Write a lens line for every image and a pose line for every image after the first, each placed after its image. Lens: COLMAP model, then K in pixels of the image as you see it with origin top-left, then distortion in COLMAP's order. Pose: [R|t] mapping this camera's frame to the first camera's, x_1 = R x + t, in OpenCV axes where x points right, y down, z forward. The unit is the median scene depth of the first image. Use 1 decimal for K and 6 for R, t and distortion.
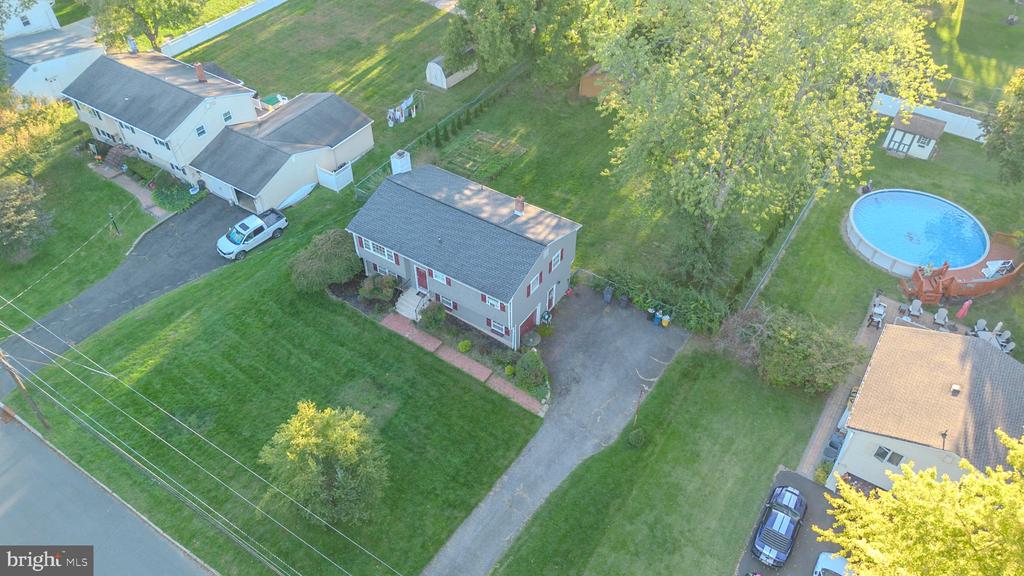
lens RADIAL K [[721.4, 0, 512.0], [0, 721.4, 288.0], [0, 0, 1]] dist [0.087380, -0.095899]
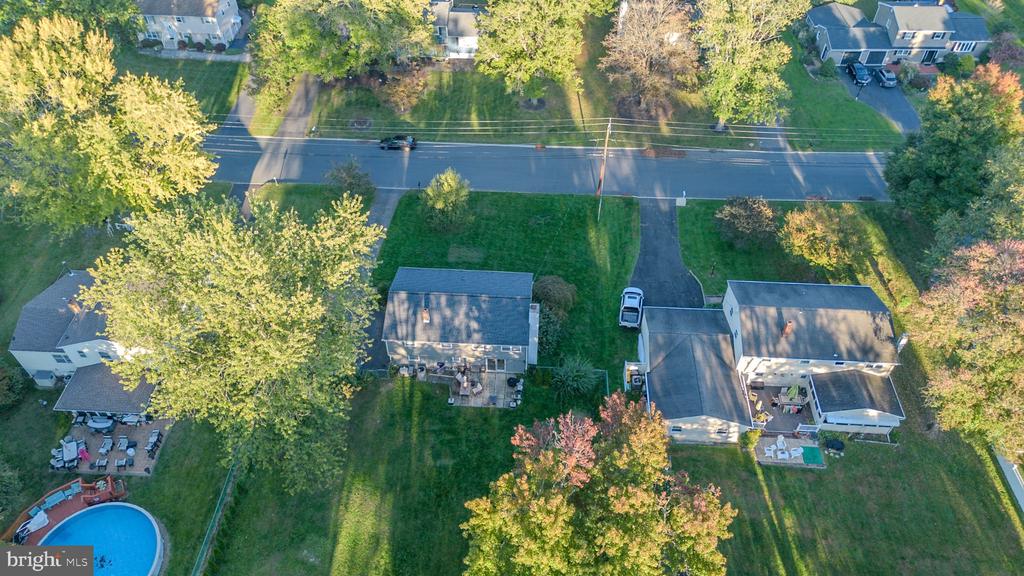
lens RADIAL K [[721.4, 0, 512.0], [0, 721.4, 288.0], [0, 0, 1]] dist [0.087380, -0.095899]
pose [[-0.867179, 0.361652, -0.342357, 0.298591], [-0.344985, 0.059530, 0.936719, -1.363084], [0.359147, 0.930411, 0.073141, 0.875791]]
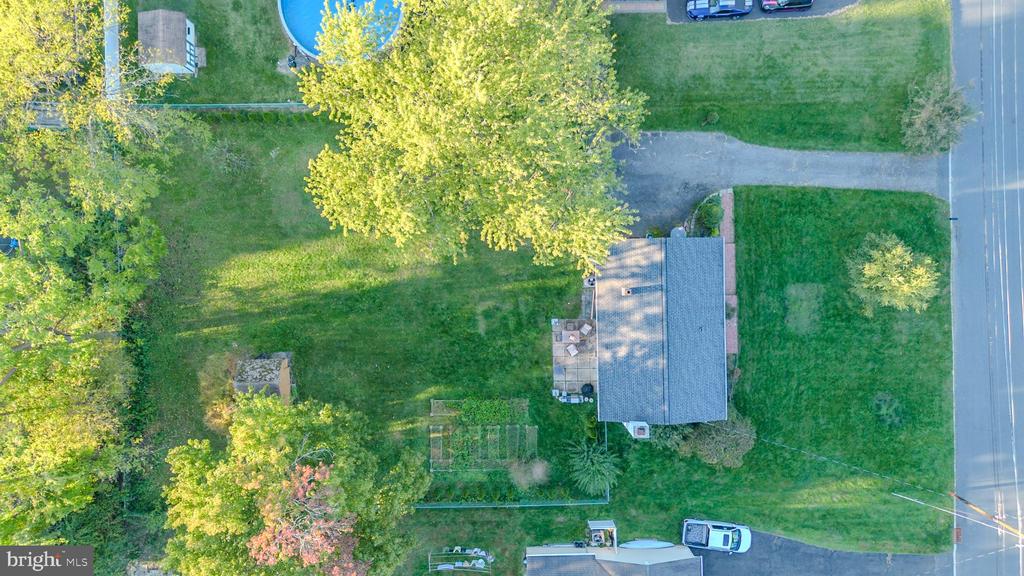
lens RADIAL K [[721.4, 0, 512.0], [0, 721.4, 288.0], [0, 0, 1]] dist [0.087380, -0.095899]
pose [[-0.564036, -0.825609, -0.015266, 0.120526], [0.571072, -0.403362, 0.714966, -0.920968], [-0.596440, 0.394549, 0.698993, 0.348057]]
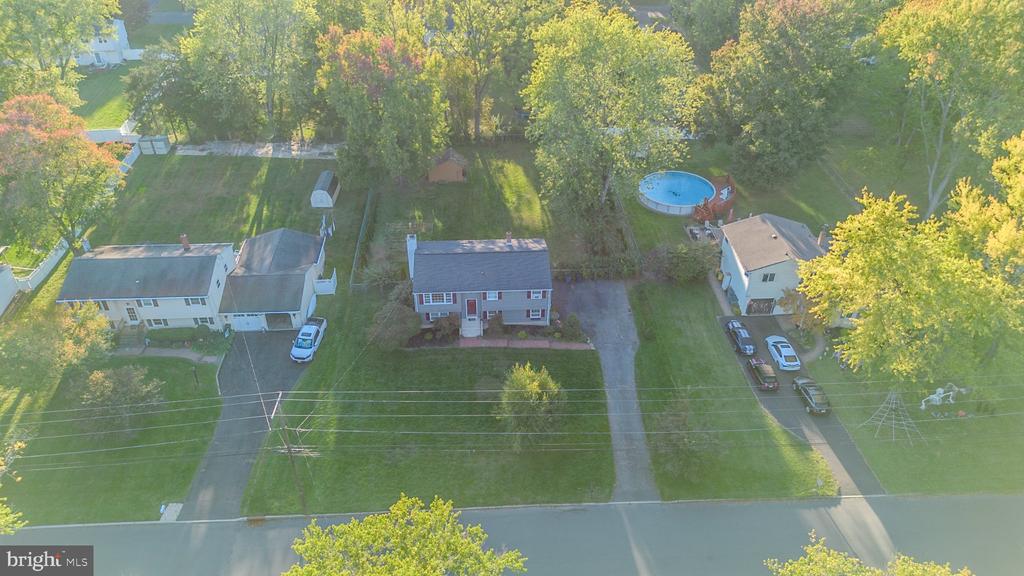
lens RADIAL K [[721.4, 0, 512.0], [0, 721.4, 288.0], [0, 0, 1]] dist [0.087380, -0.095899]
pose [[0.806389, -0.342392, 0.482188, -0.713070], [0.408581, 0.912024, -0.035681, 0.034665], [-0.427550, 0.225785, 0.875341, -0.282025]]
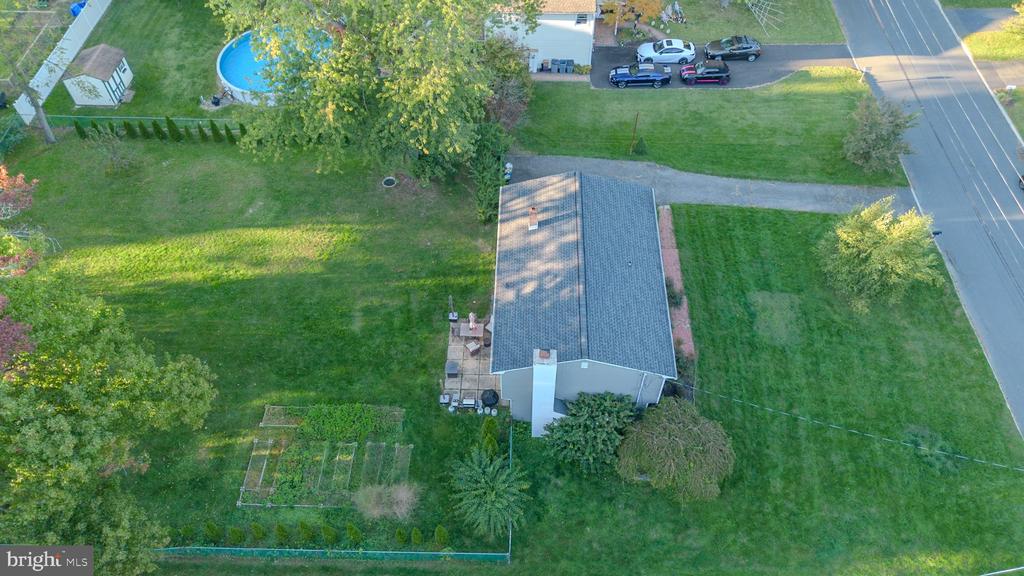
lens RADIAL K [[722.9, 0, 512.0], [0, 722.9, 288.0], [0, 0, 1]] dist [0.070407, -0.072779]
pose [[-0.524577, -0.672361, 0.522255, -0.447564], [0.594755, 0.149511, 0.789882, -0.744085], [-0.609168, 0.724967, 0.321460, 0.772974]]
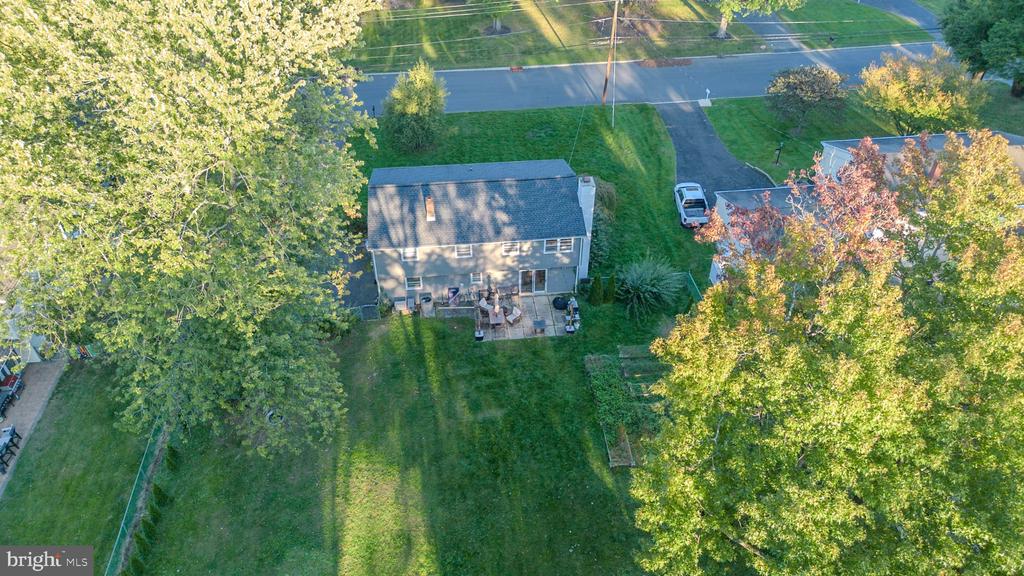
lens RADIAL K [[721.4, 0, 512.0], [0, 721.4, 288.0], [0, 0, 1]] dist [0.087380, -0.095899]
pose [[-0.772709, 0.409133, -0.485315, 0.392735], [-0.439754, 0.206318, 0.874099, -0.886871], [0.457752, 0.888844, 0.020494, 1.071209]]
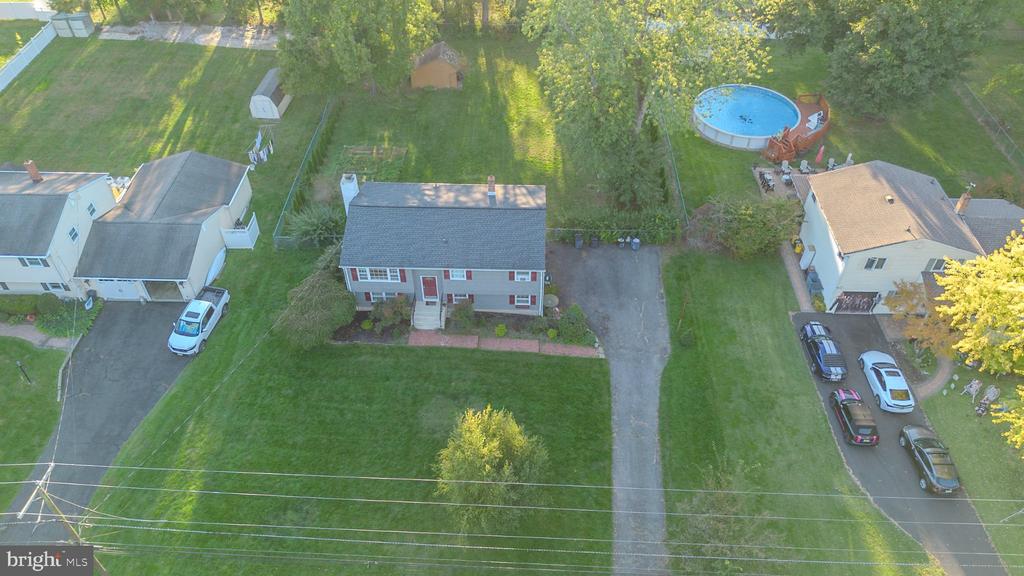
lens RADIAL K [[722.9, 0, 512.0], [0, 722.9, 288.0], [0, 0, 1]] dist [0.070407, -0.072779]
pose [[0.852675, -0.362608, 0.376113, -0.389414], [0.363857, 0.928780, 0.070540, -0.039044], [-0.374905, 0.076704, 0.923885, 0.043518]]
